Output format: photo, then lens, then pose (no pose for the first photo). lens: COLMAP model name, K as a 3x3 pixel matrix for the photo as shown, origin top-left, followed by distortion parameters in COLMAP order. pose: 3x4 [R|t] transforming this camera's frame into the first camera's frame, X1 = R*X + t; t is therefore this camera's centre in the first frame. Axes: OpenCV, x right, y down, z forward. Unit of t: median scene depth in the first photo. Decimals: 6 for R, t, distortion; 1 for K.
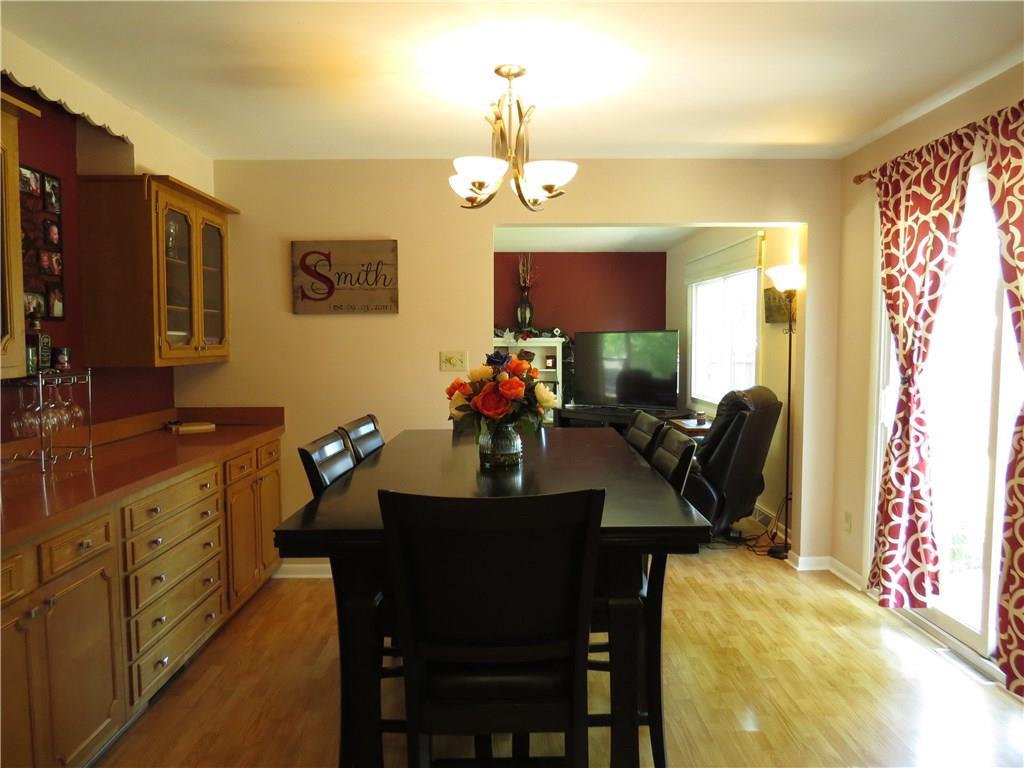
lens RADIAL K [[714.7, 0, 513.6], [0, 714.7, 384.8], [0, 0, 1]] dist [-0.037265, -0.001504]
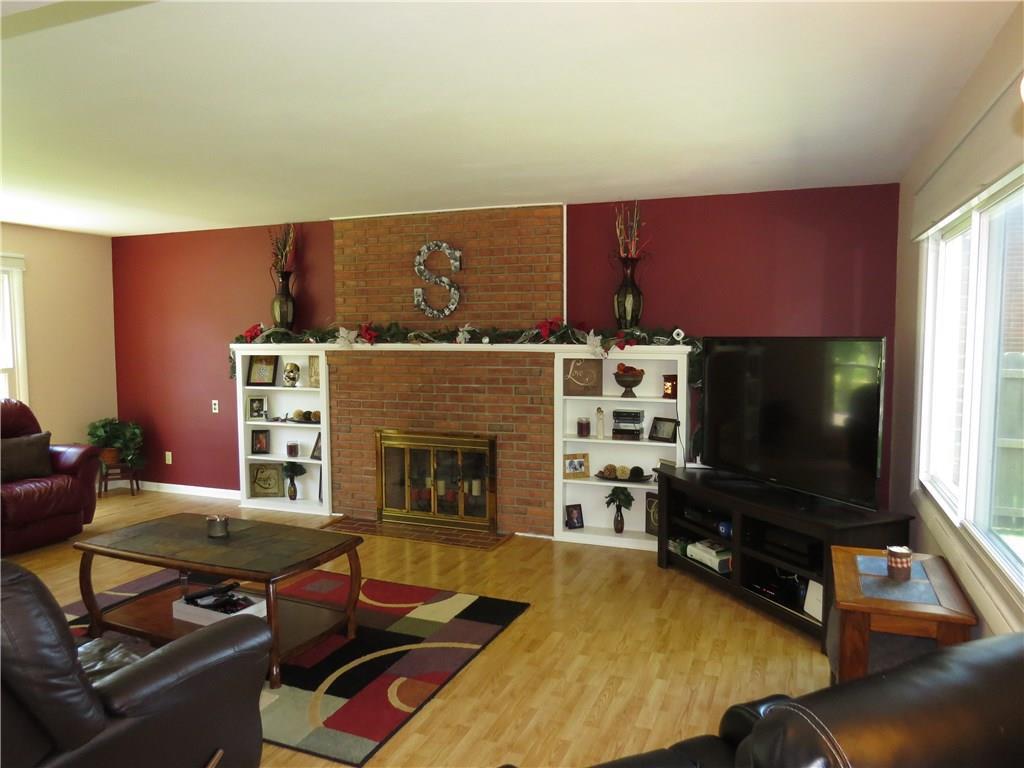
lens RADIAL K [[714.7, 0, 509.6], [0, 714.7, 380.0], [0, 0, 1]] dist [-0.037265, -0.001504]
pose [[0.920792, 0.022122, -0.389427, 0.159114], [-0.024936, 0.999687, -0.002172, -0.033163], [0.389257, 0.011711, 0.921055, 0.417635]]
